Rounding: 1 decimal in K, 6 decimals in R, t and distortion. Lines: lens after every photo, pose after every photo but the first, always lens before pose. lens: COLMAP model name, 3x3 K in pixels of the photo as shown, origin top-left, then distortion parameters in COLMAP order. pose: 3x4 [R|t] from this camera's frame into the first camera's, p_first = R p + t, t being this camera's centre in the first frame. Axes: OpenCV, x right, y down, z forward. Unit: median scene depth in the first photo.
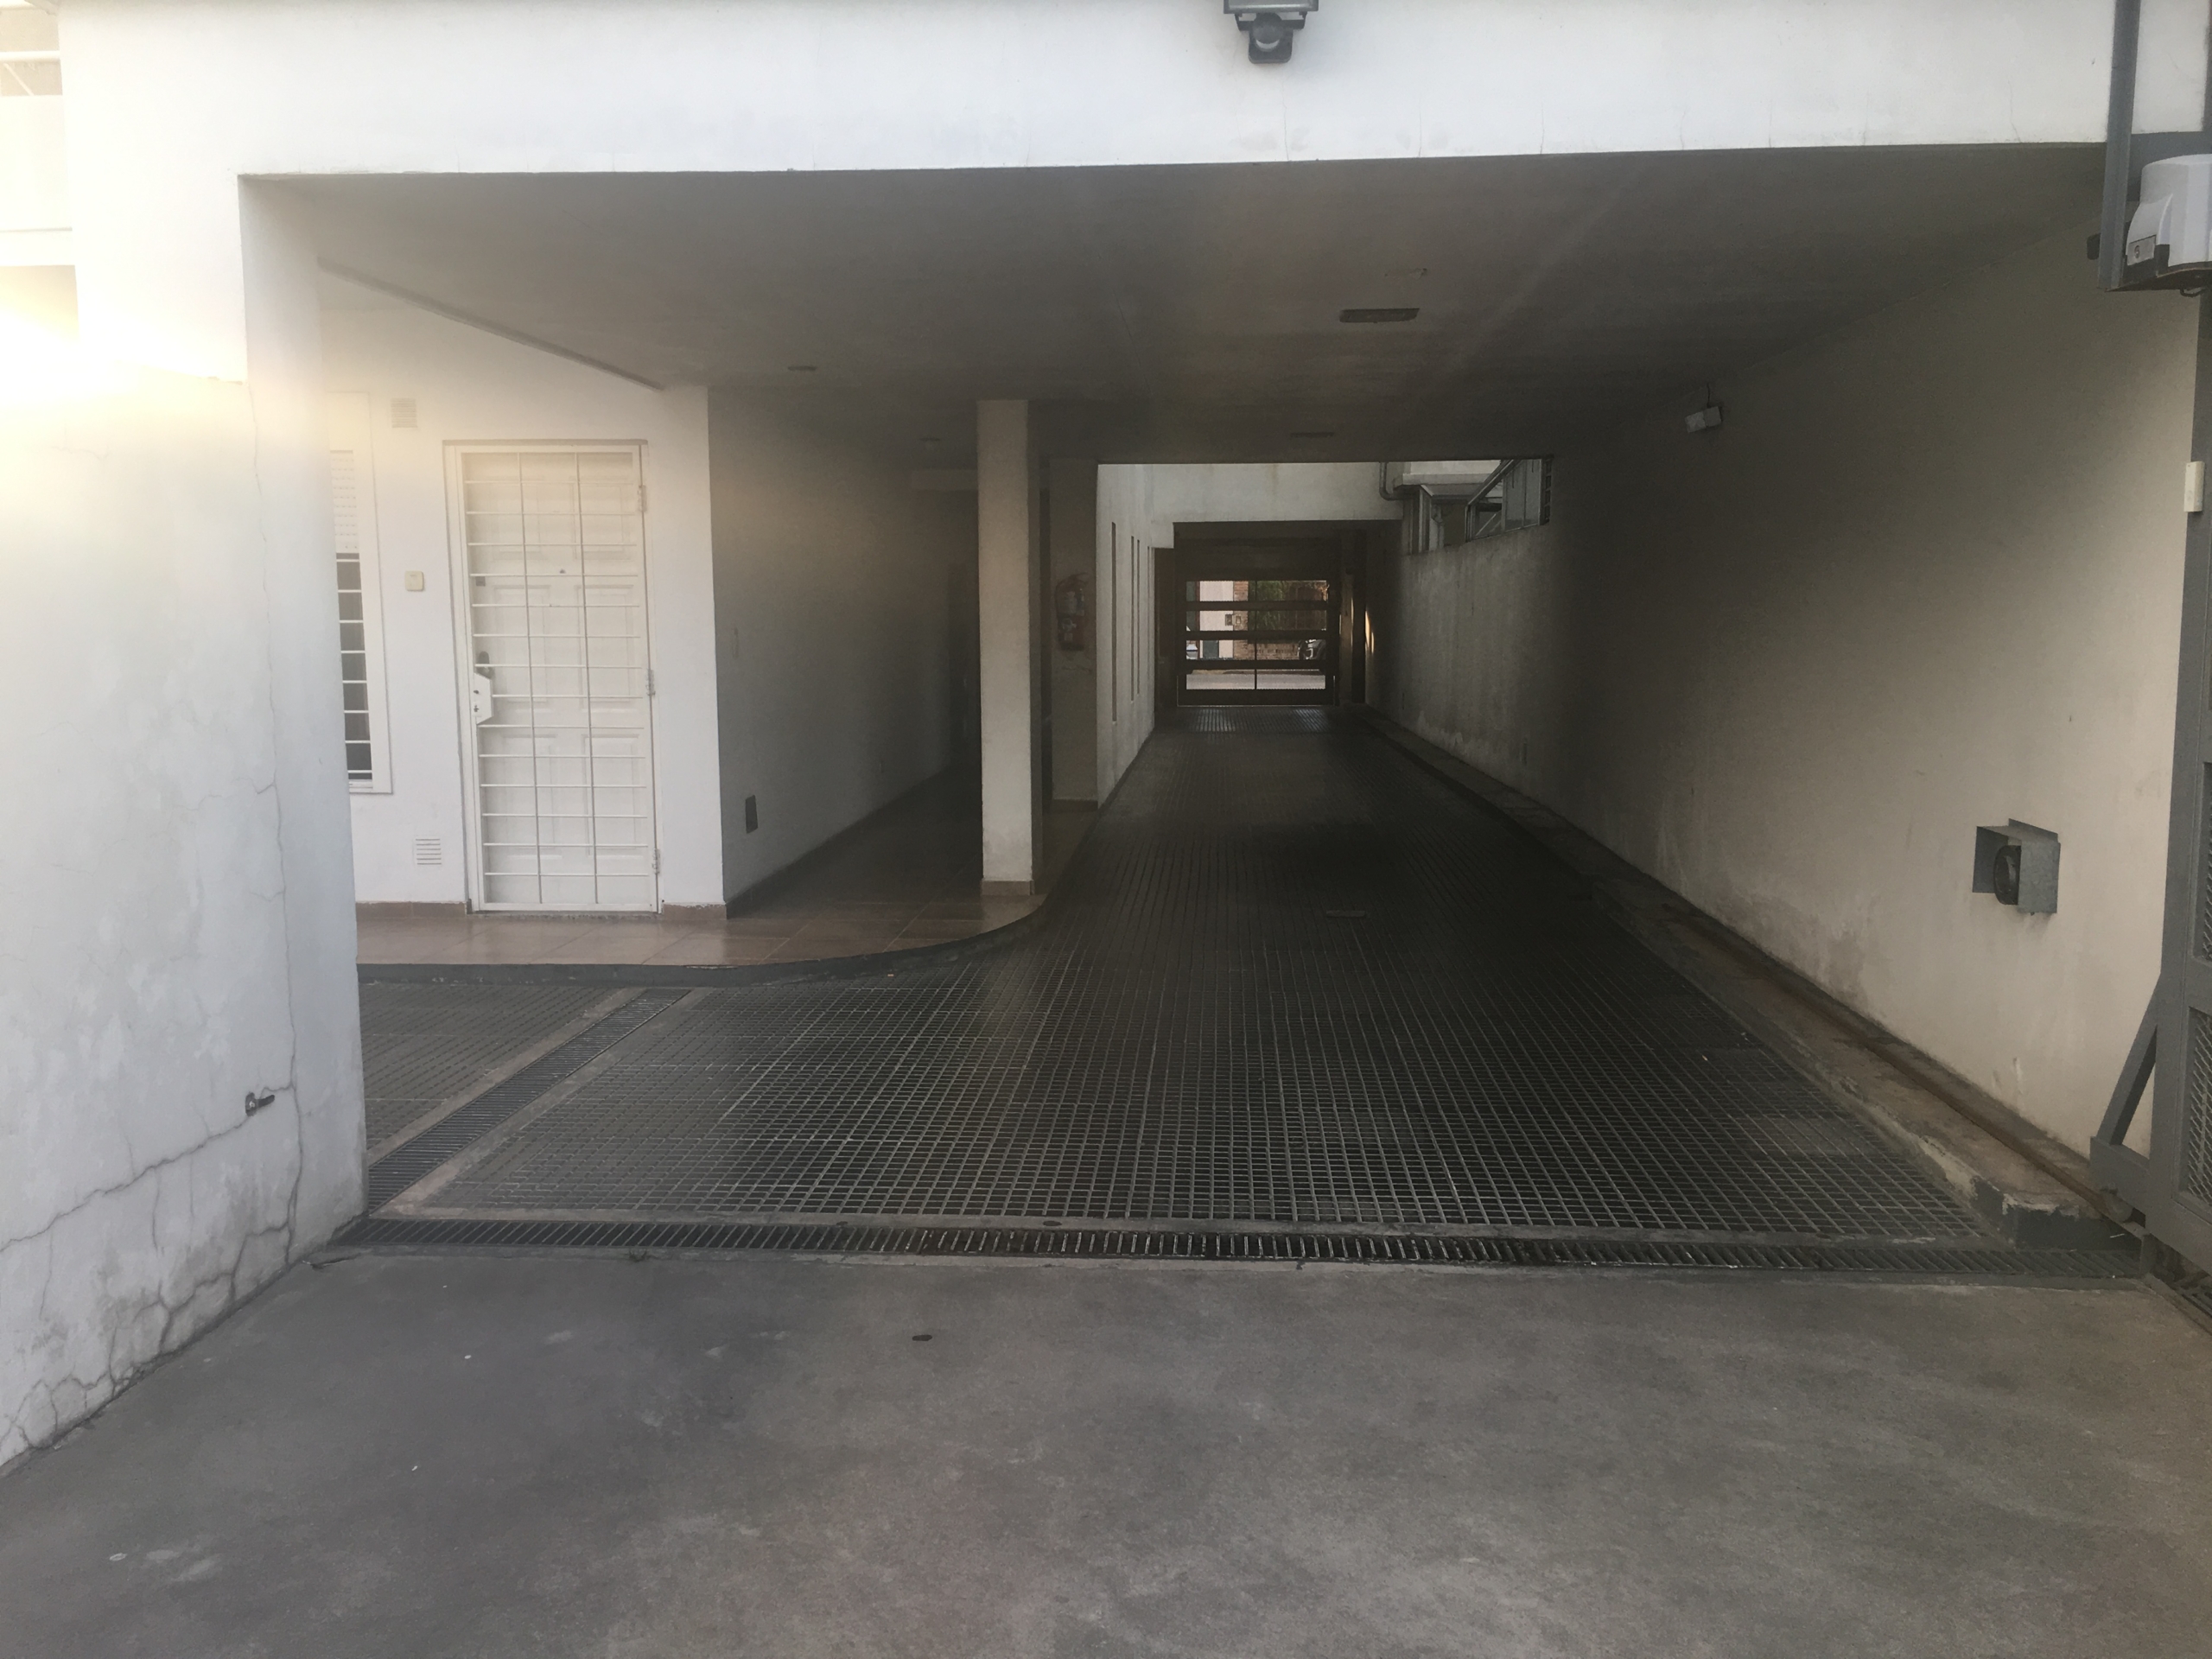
lens RADIAL K [[1898.4, 0, 1107.9], [0, 1898.4, 835.8], [0, 0, 1]] dist [0.061982, -0.089536]
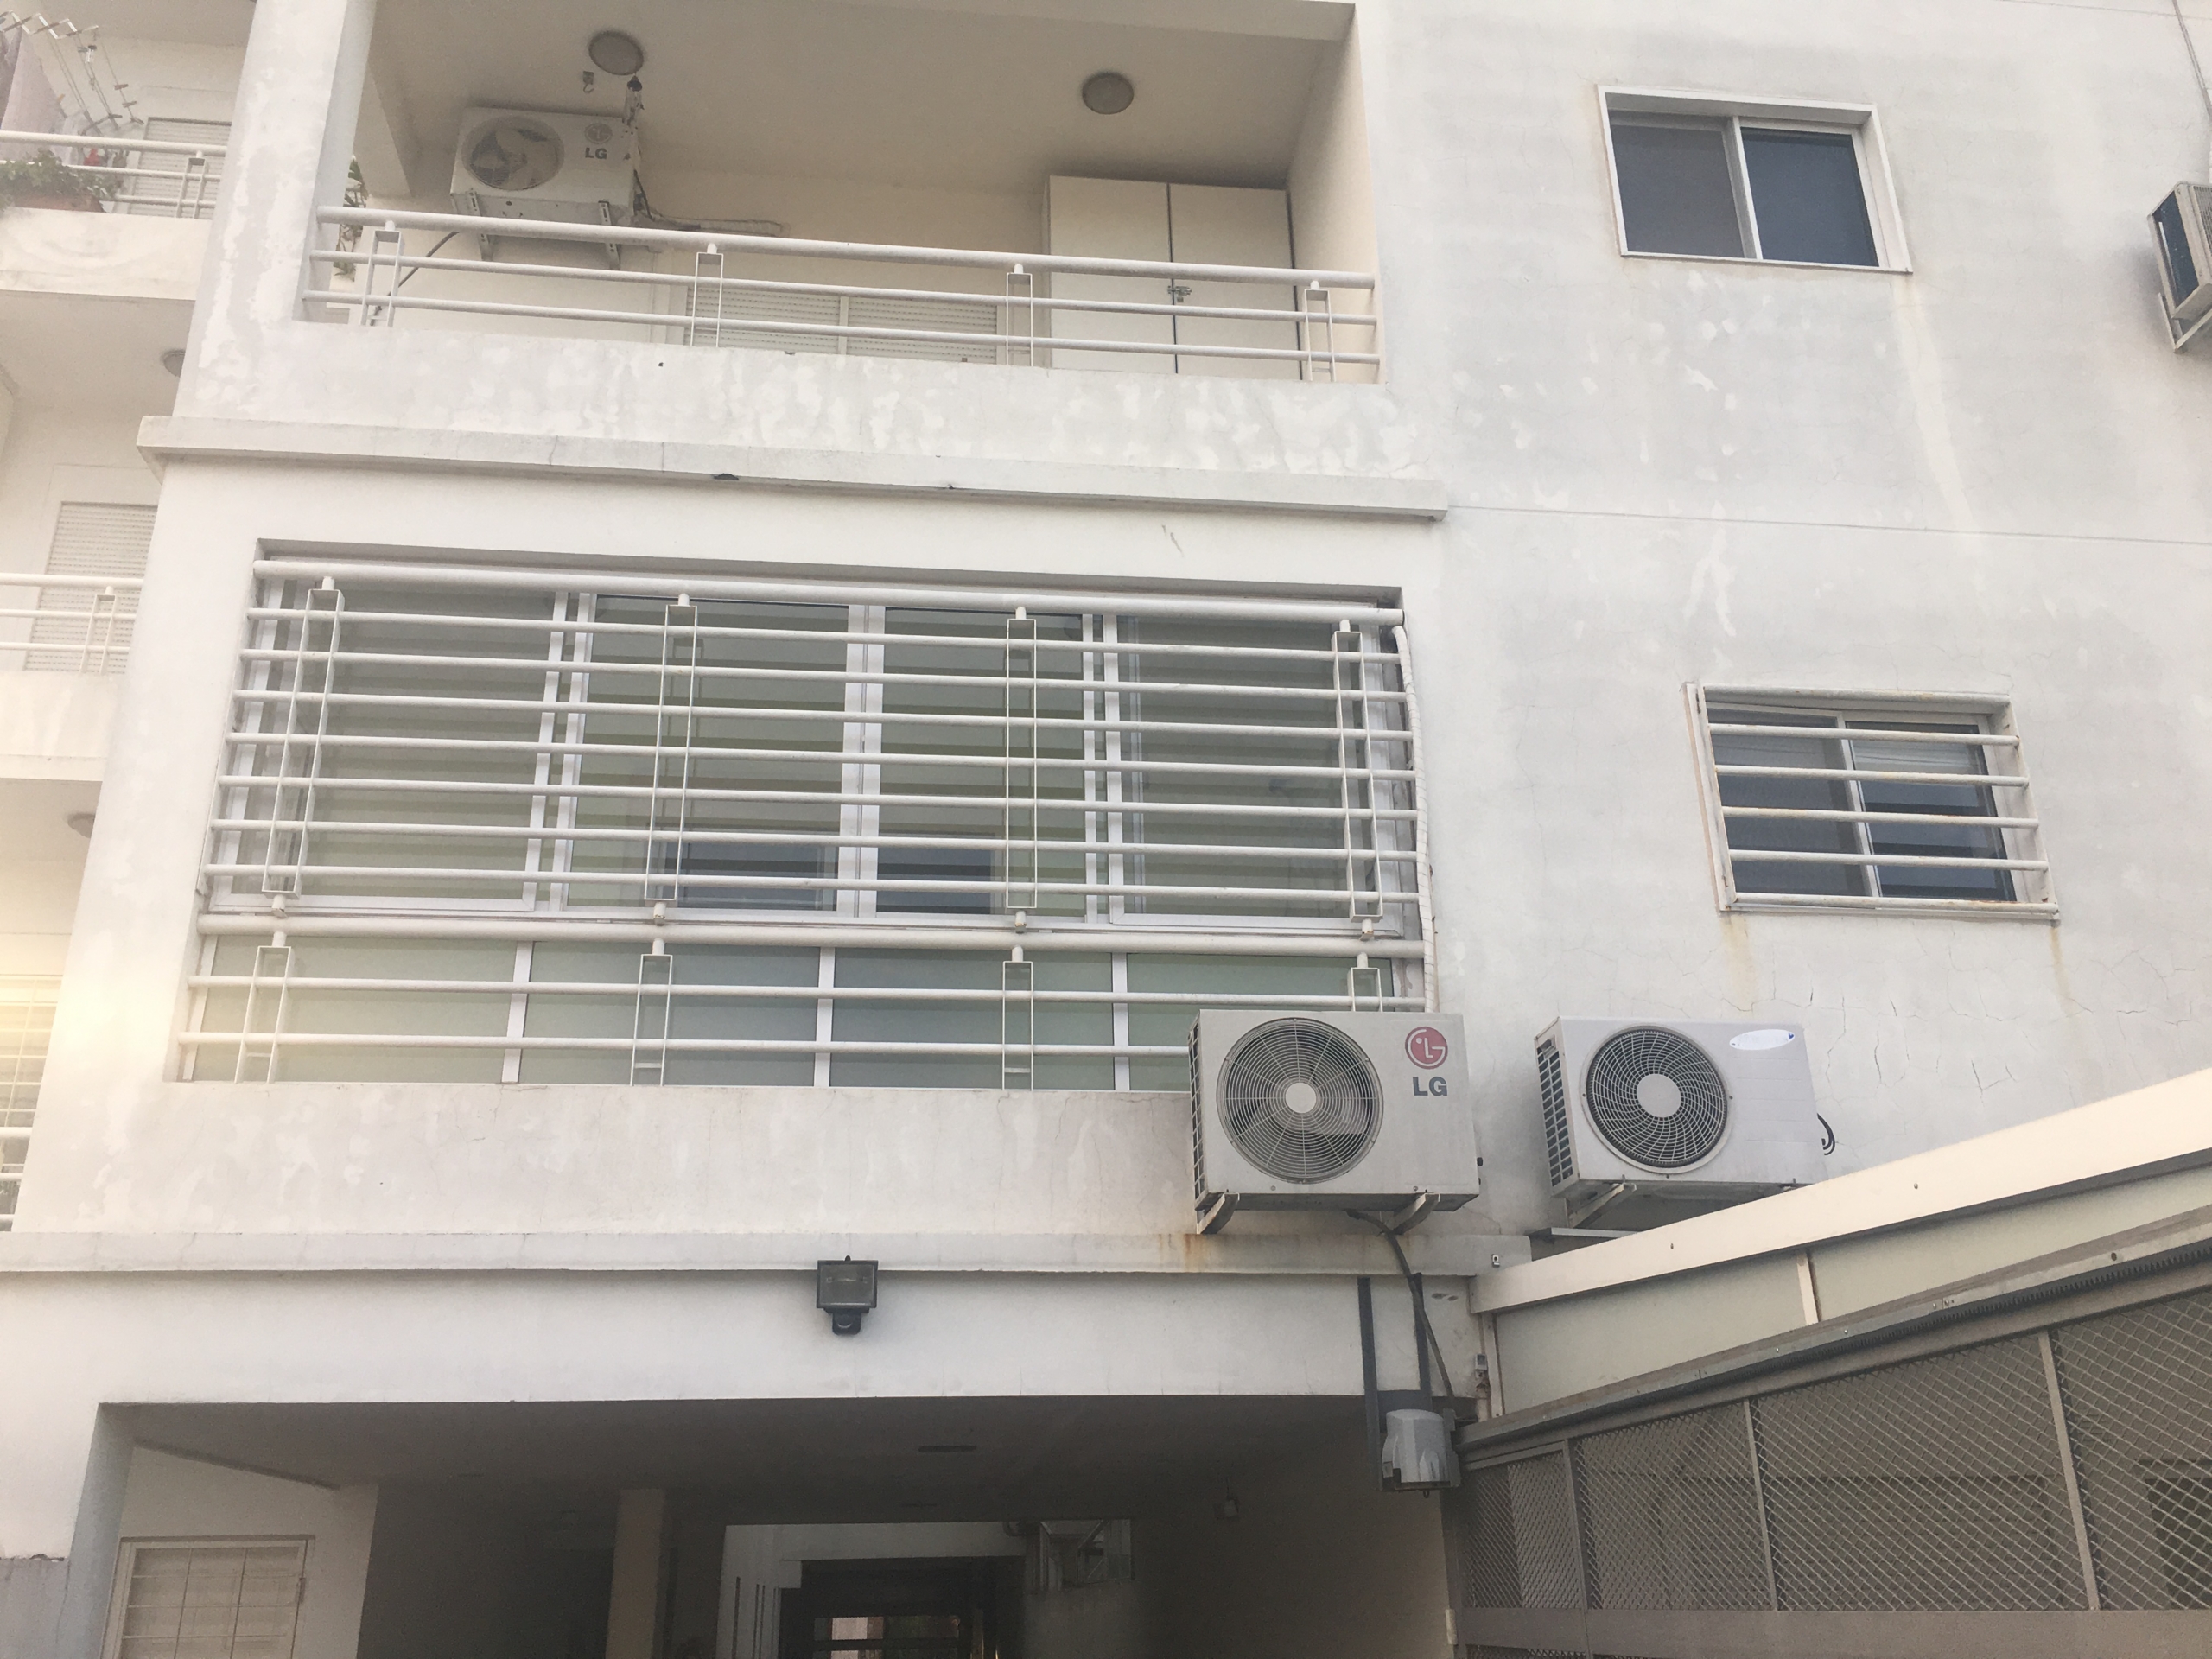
lens RADIAL K [[1898.4, 0, 1107.9], [0, 1898.4, 835.8], [0, 0, 1]] dist [0.061982, -0.089536]
pose [[0.984030, 0.054048, 0.169597, 0.004387], [0.036223, 0.872048, -0.488079, 0.001751], [-0.174277, 0.486428, 0.856163, -0.247260]]
